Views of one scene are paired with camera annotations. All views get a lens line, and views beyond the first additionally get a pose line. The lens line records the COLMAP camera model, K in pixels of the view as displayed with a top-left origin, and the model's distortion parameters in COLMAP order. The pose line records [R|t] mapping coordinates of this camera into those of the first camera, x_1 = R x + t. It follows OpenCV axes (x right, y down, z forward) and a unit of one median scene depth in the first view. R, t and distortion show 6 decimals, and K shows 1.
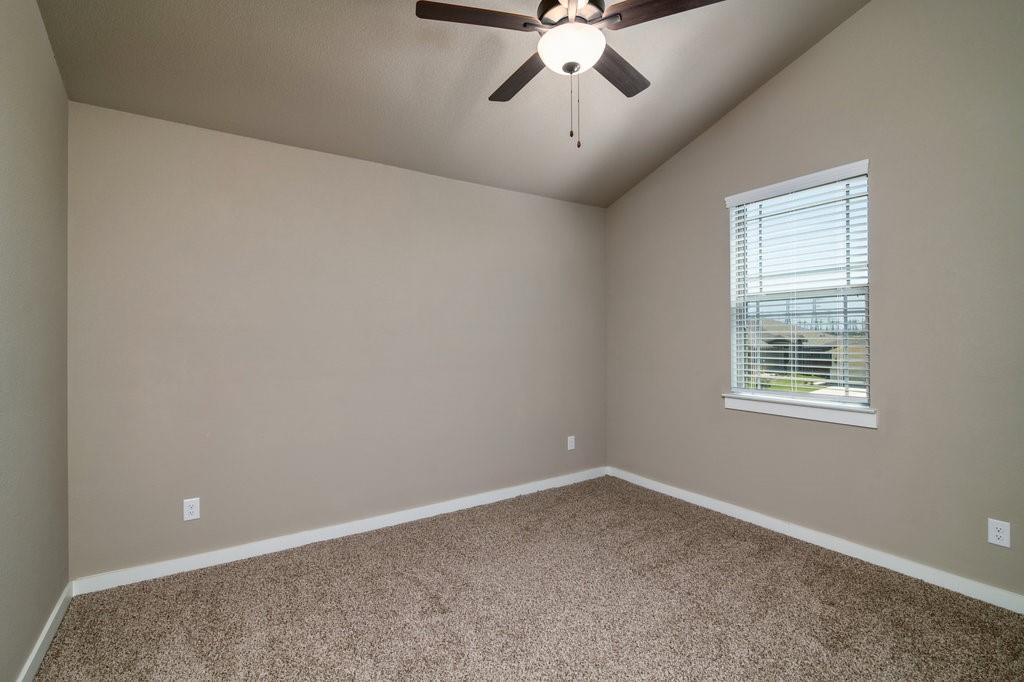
lens RADIAL K [[473.7, 0, 513.9], [0, 473.7, 334.8], [0, 0, 1]] dist [0.000226, -0.001016]
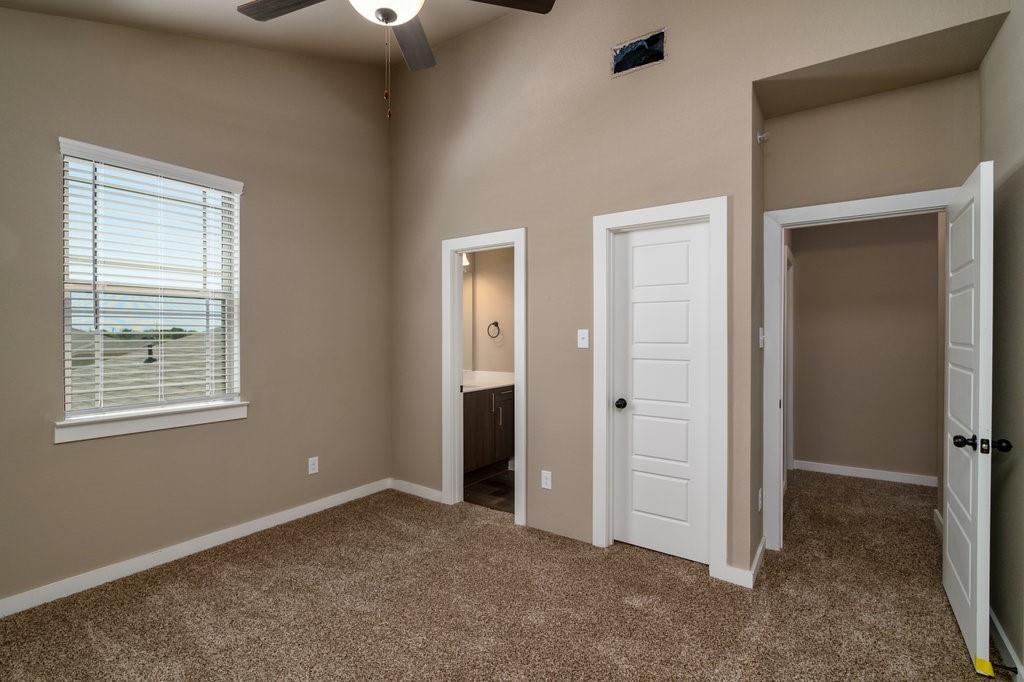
lens RADIAL K [[473.7, 0, 505.8], [0, 473.7, 337.3], [0, 0, 1]] dist [0.000226, -0.001016]
pose [[-0.351535, 0.002905, 0.936170, -0.502380], [0.004433, 0.999989, -0.001439, 0.005719], [-0.936164, 0.003645, -0.351544, 0.753561]]
